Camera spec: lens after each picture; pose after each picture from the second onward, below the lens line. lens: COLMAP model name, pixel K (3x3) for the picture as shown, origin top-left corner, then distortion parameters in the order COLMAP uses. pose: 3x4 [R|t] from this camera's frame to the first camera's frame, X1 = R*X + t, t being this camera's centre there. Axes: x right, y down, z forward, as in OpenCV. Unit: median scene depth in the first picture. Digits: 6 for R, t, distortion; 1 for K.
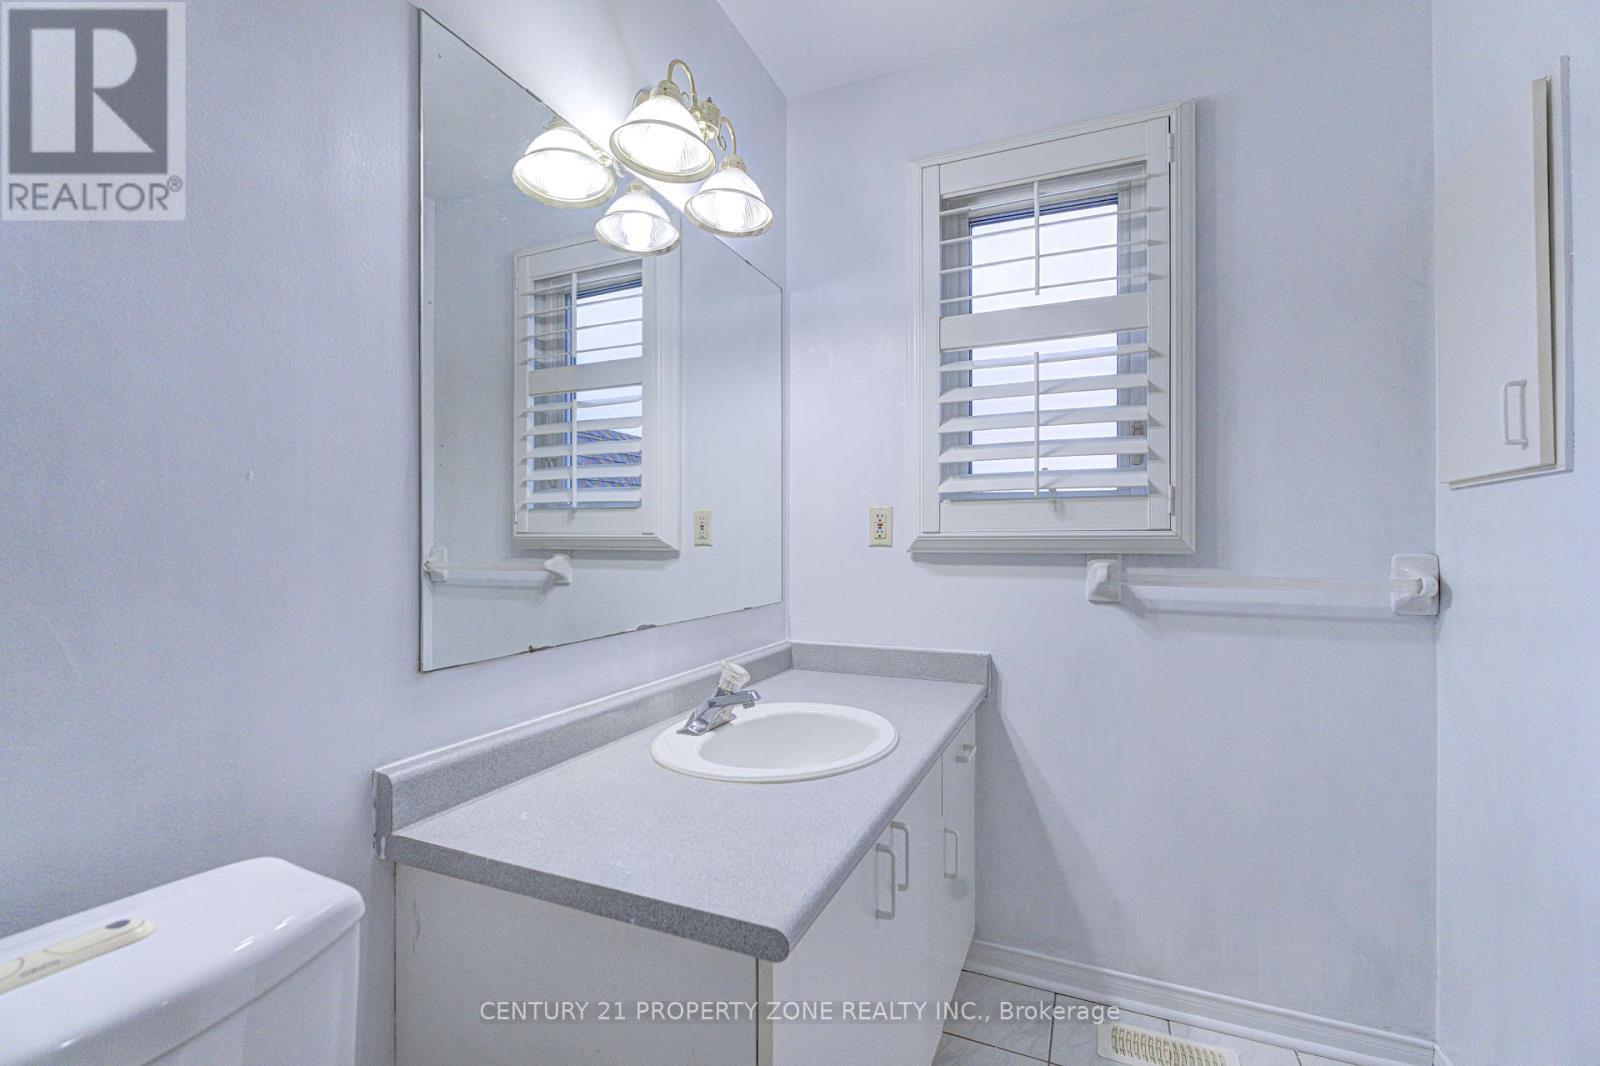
lens RADIAL K [[694.2, 0, 801.3], [0, 694.2, 534.7], [0, 0, 1]] dist [-0.002690, -0.000795]
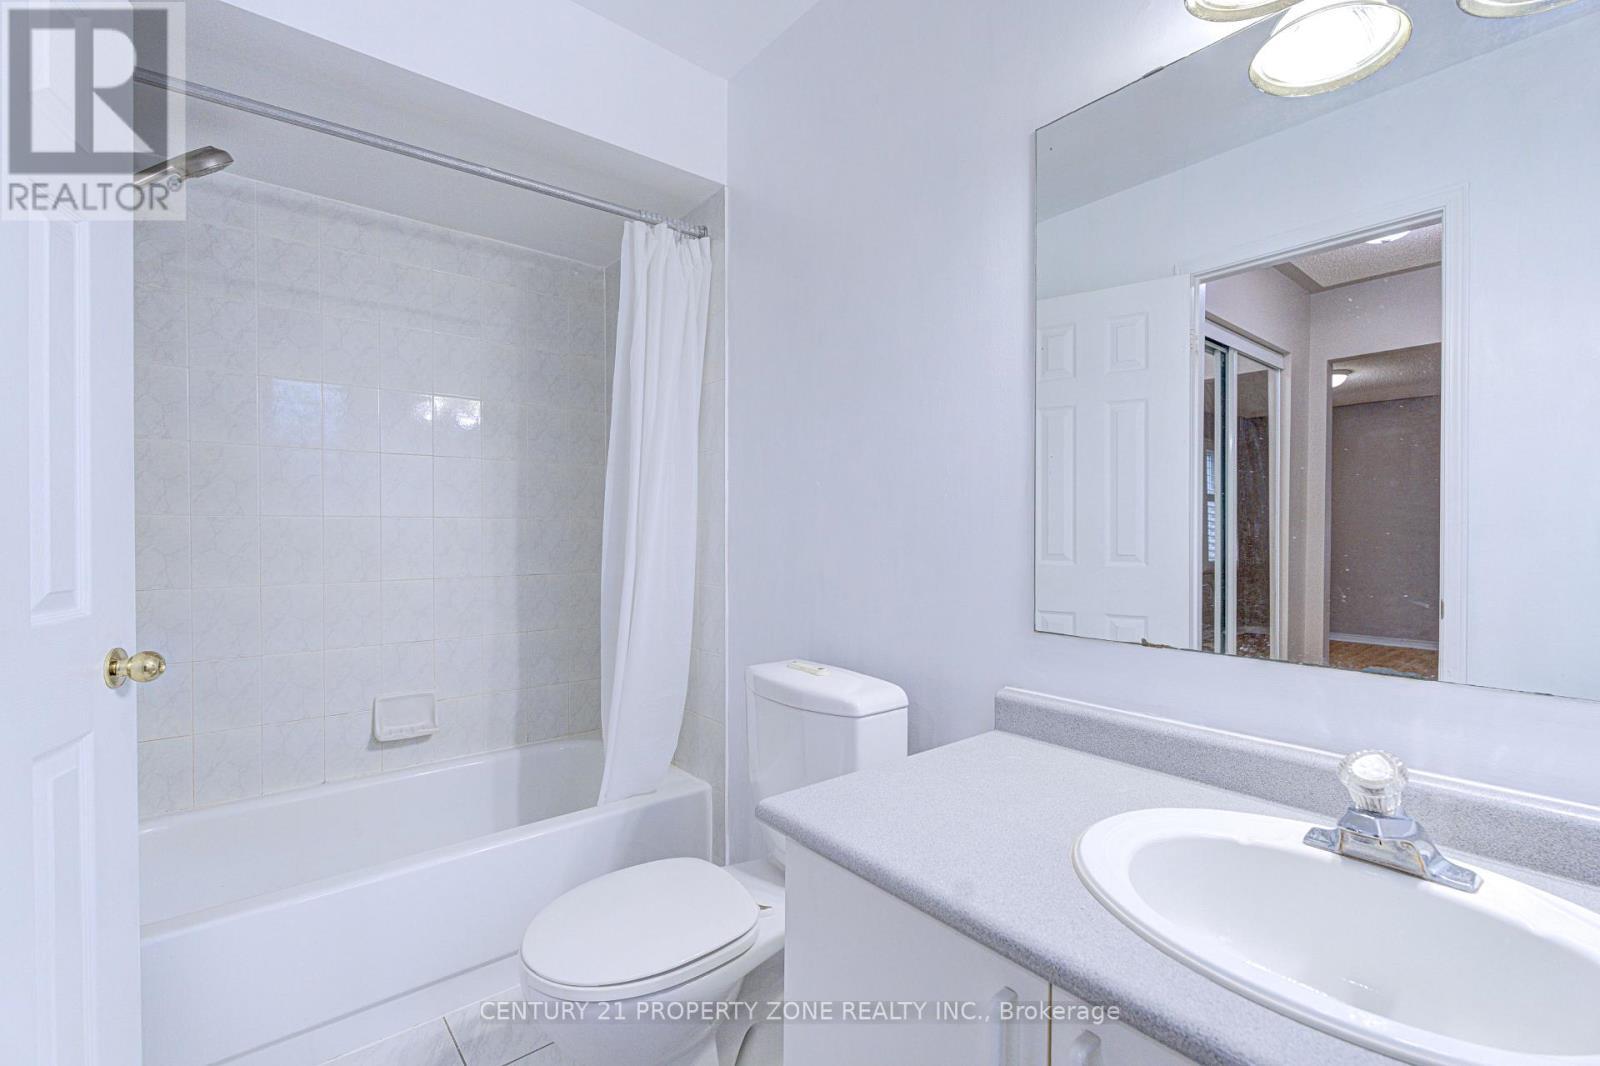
lens RADIAL K [[694.2, 0, 801.3], [0, 694.2, 537.7], [0, 0, 1]] dist [-0.002690, -0.000795]
pose [[-0.460399, 0.007677, -0.887679, 0.703318], [0.007776, 0.999959, 0.004615, 0.007816], [0.887678, -0.004778, -0.460440, 1.016004]]
